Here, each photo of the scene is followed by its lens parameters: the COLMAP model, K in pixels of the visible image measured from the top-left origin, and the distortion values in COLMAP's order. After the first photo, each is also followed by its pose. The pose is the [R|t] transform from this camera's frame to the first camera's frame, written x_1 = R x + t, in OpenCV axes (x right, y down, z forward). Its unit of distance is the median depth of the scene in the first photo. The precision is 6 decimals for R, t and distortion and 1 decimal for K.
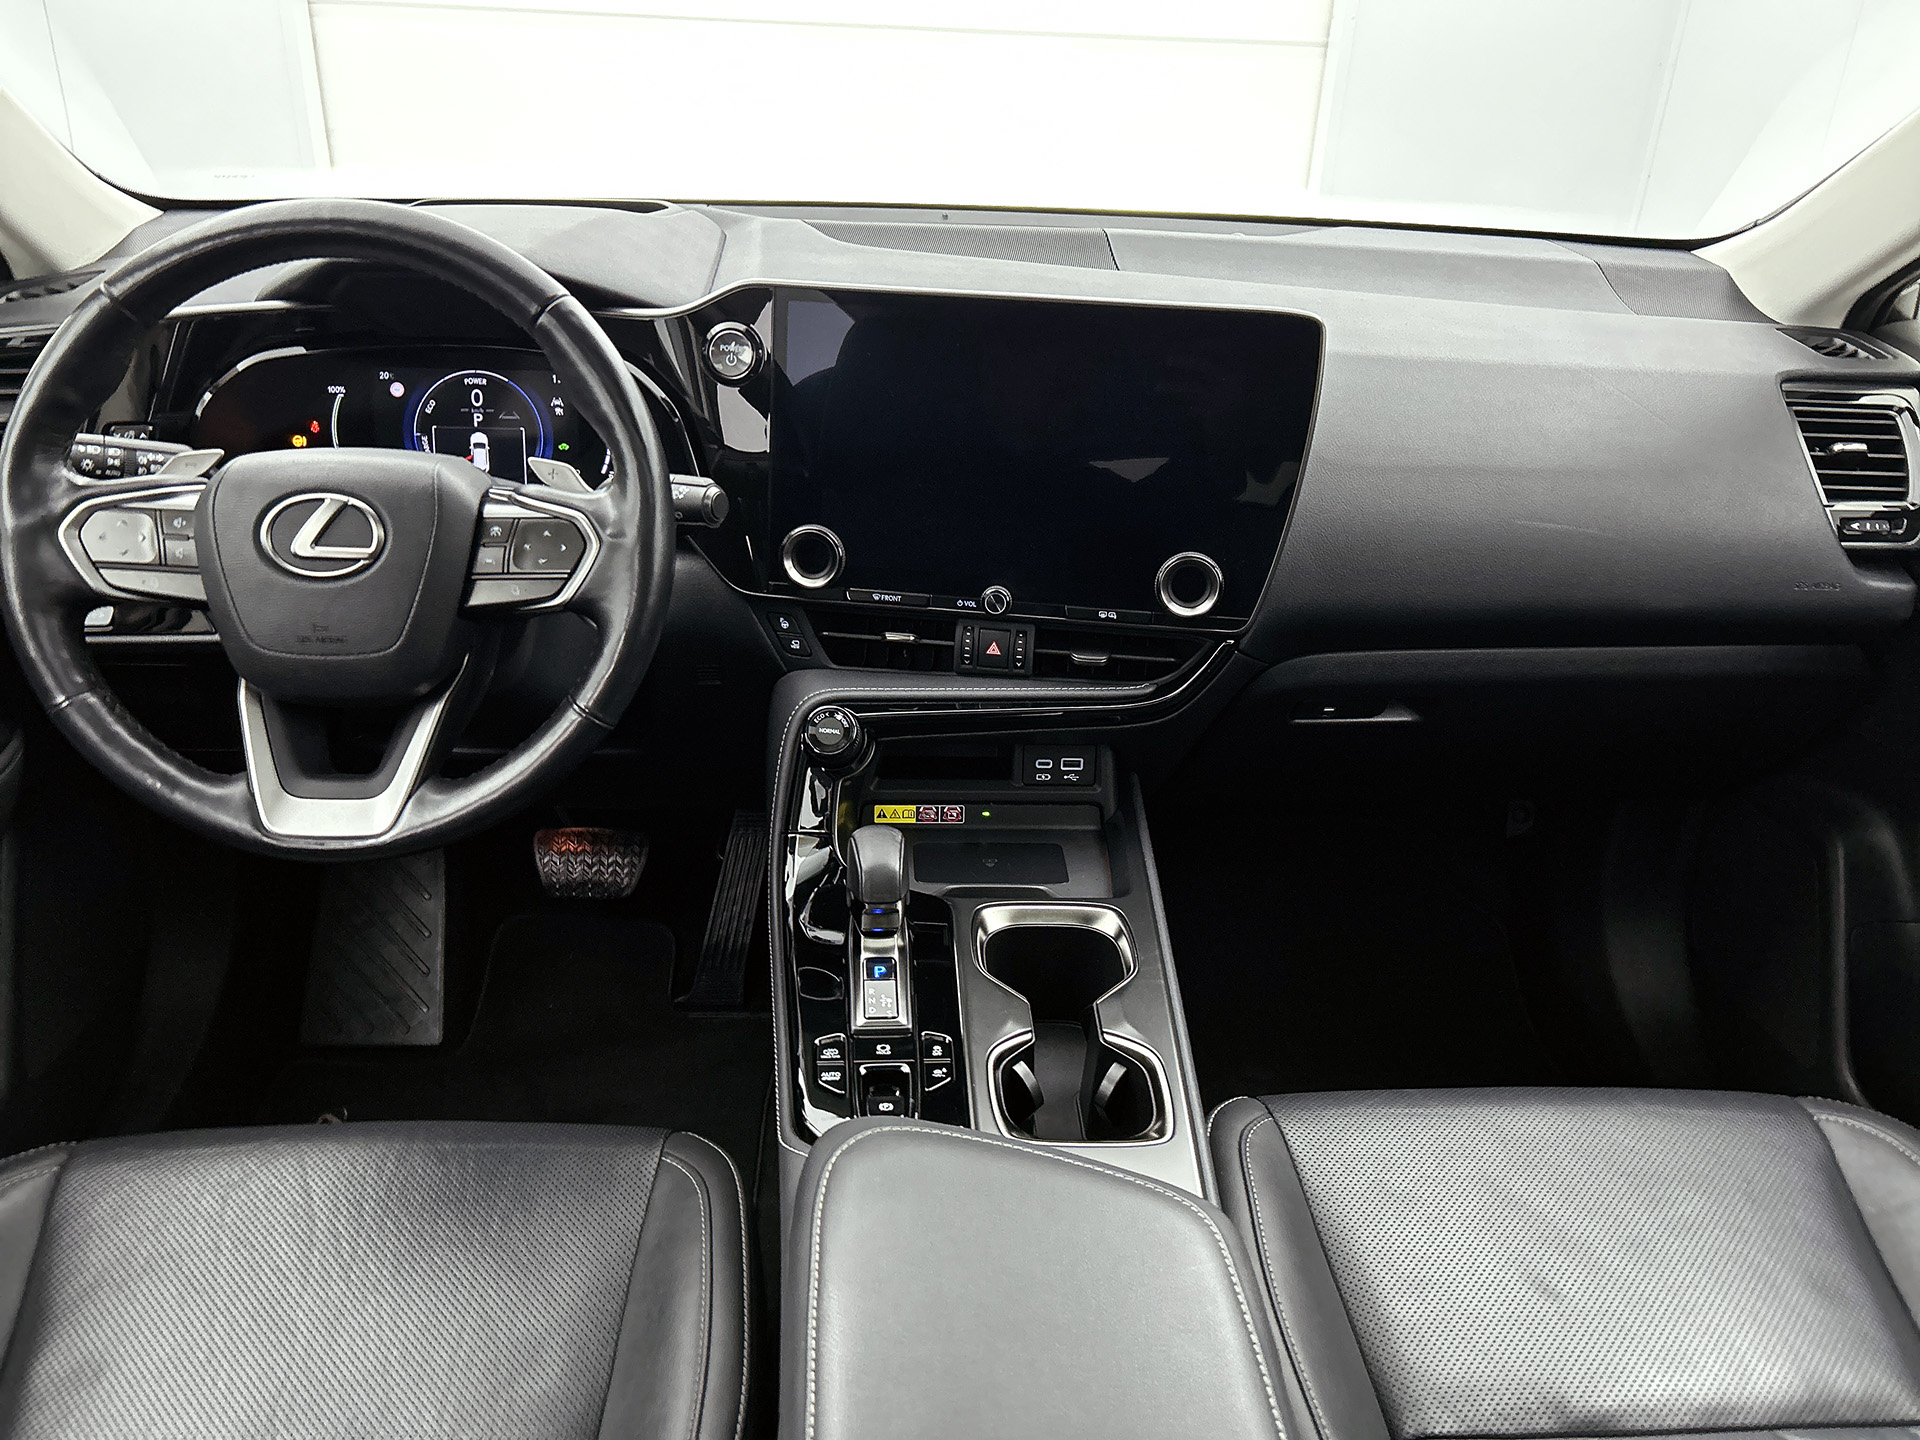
lens RADIAL K [[1461.1, 0, 960.0], [0, 1461.1, 720.0], [0, 0, 1]] dist [0.037182, -0.049552]
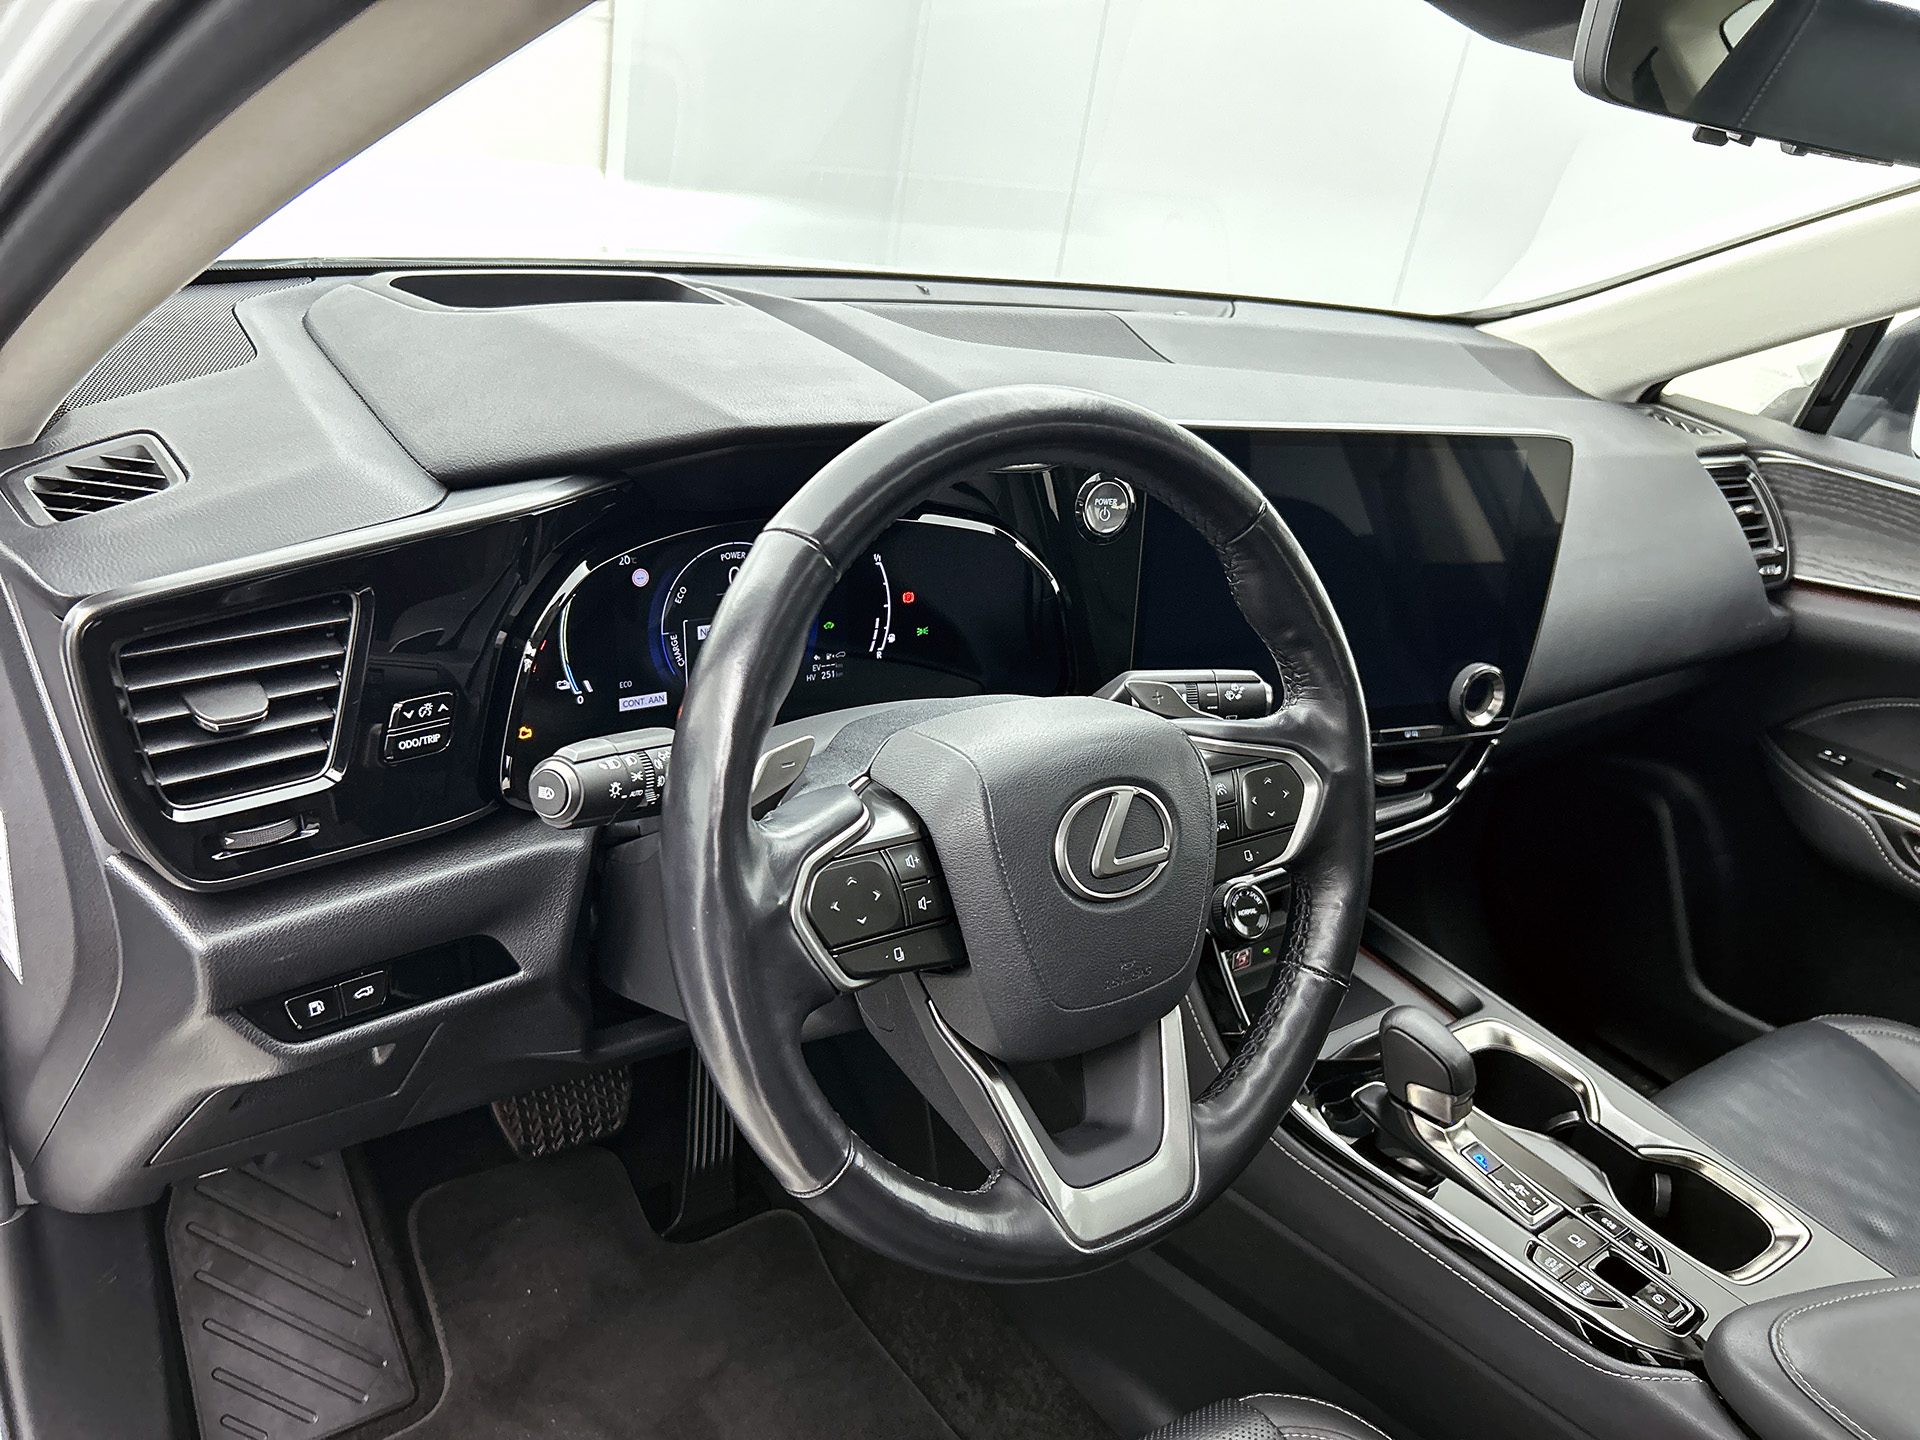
lens RADIAL K [[1461.1, 0, 960.0], [0, 1461.1, 720.0], [0, 0, 1]] dist [0.037182, -0.049552]
pose [[0.825041, -0.155532, 0.543247, -0.709712], [0.141321, 0.987617, 0.068128, -0.196881], [-0.547116, 0.020564, 0.836804, 0.333211]]
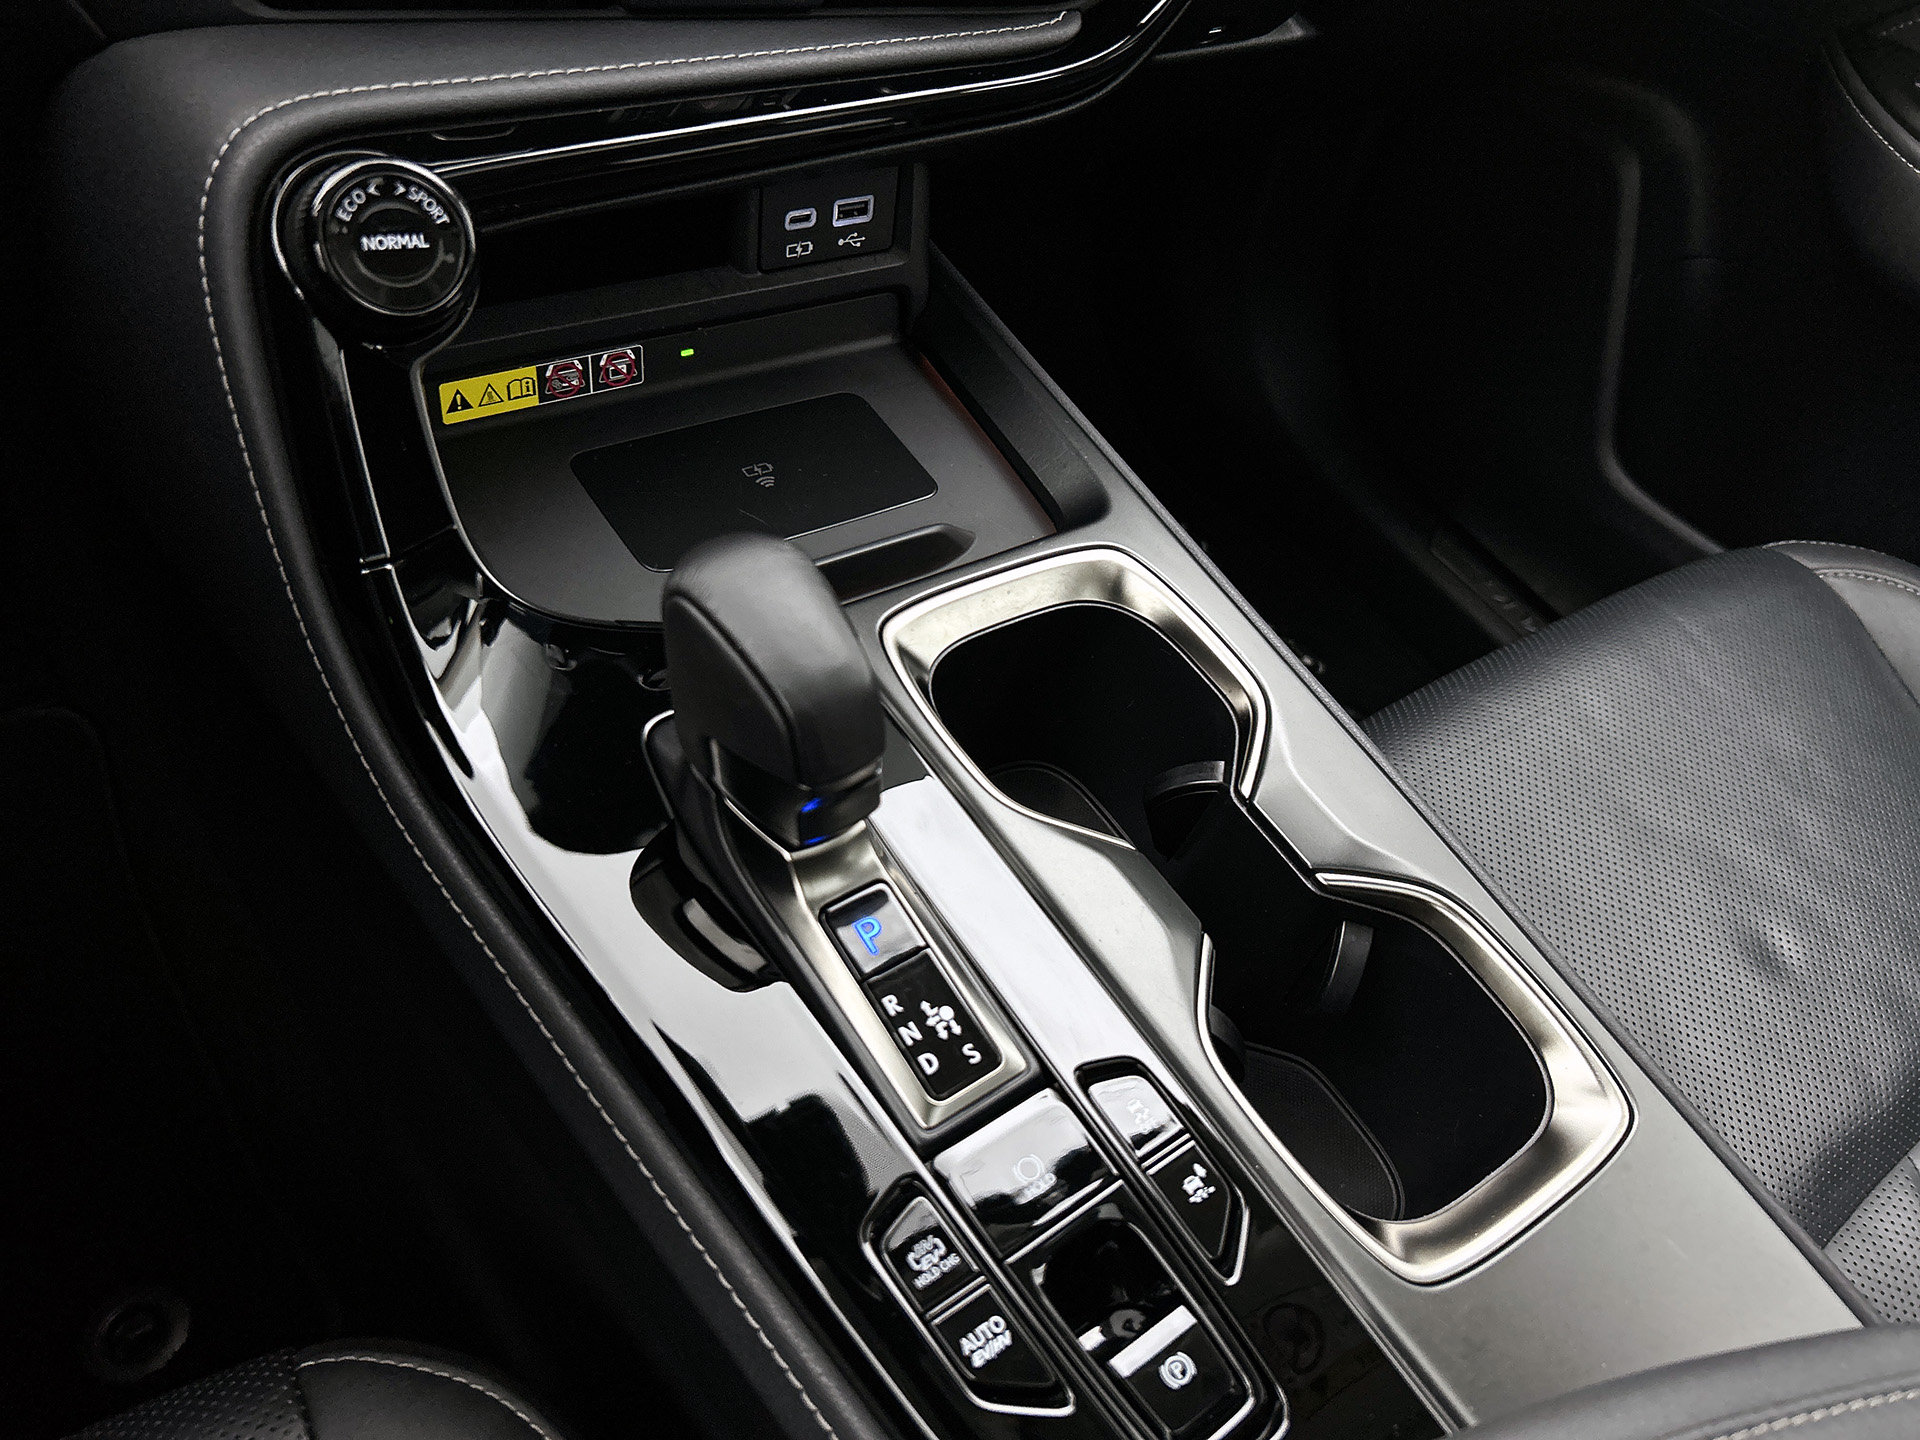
lens RADIAL K [[1497.9, 0, 960.0], [0, 1497.9, 720.0], [0, 0, 1]] dist [0.019832, -0.028538]
pose [[0.825749, -0.296821, 0.479620, -0.179179], [0.050338, 0.885722, 0.461479, -0.046228], [-0.561787, -0.356923, 0.746325, 0.631342]]
